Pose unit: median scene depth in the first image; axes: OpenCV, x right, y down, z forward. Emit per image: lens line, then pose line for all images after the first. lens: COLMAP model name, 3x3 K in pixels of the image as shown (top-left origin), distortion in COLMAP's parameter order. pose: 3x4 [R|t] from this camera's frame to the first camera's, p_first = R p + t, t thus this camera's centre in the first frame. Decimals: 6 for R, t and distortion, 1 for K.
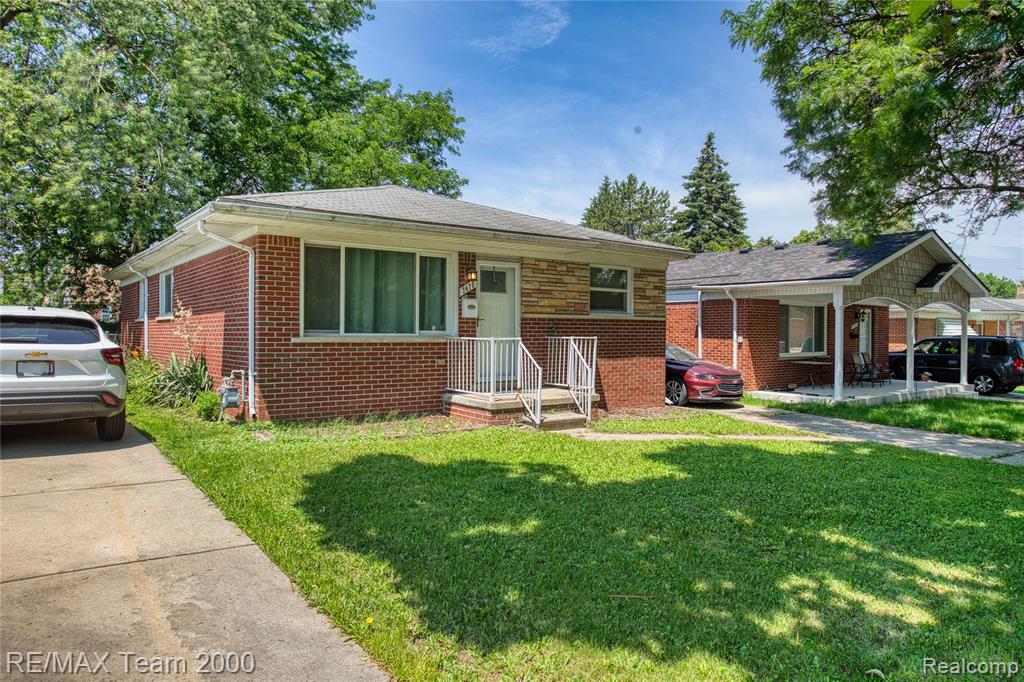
lens RADIAL K [[691.6, 0, 510.4], [0, 691.6, 343.6], [0, 0, 1]] dist [-0.008218, 0.000141]
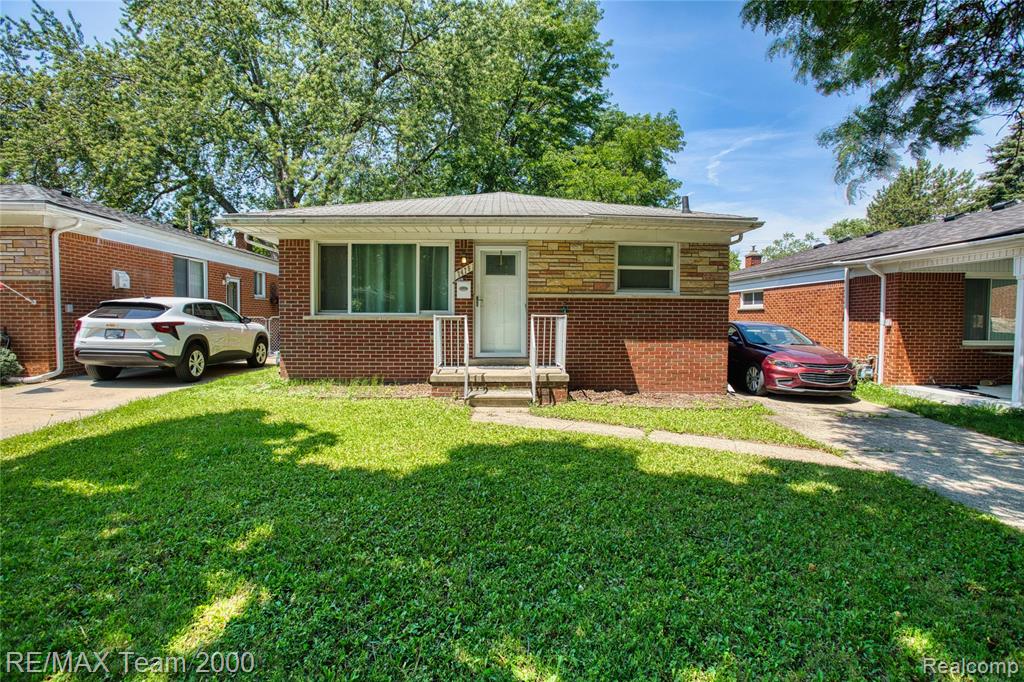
lens RADIAL K [[498.8, 0, 468.4], [0, 498.8, 349.2], [0, 0, 1]] dist [-0.060998, 0.021874]
pose [[0.804296, 0.035516, -0.593167, 0.384613], [-0.010023, 0.998881, 0.046217, 0.006220], [0.594144, -0.031227, 0.803752, 0.324371]]
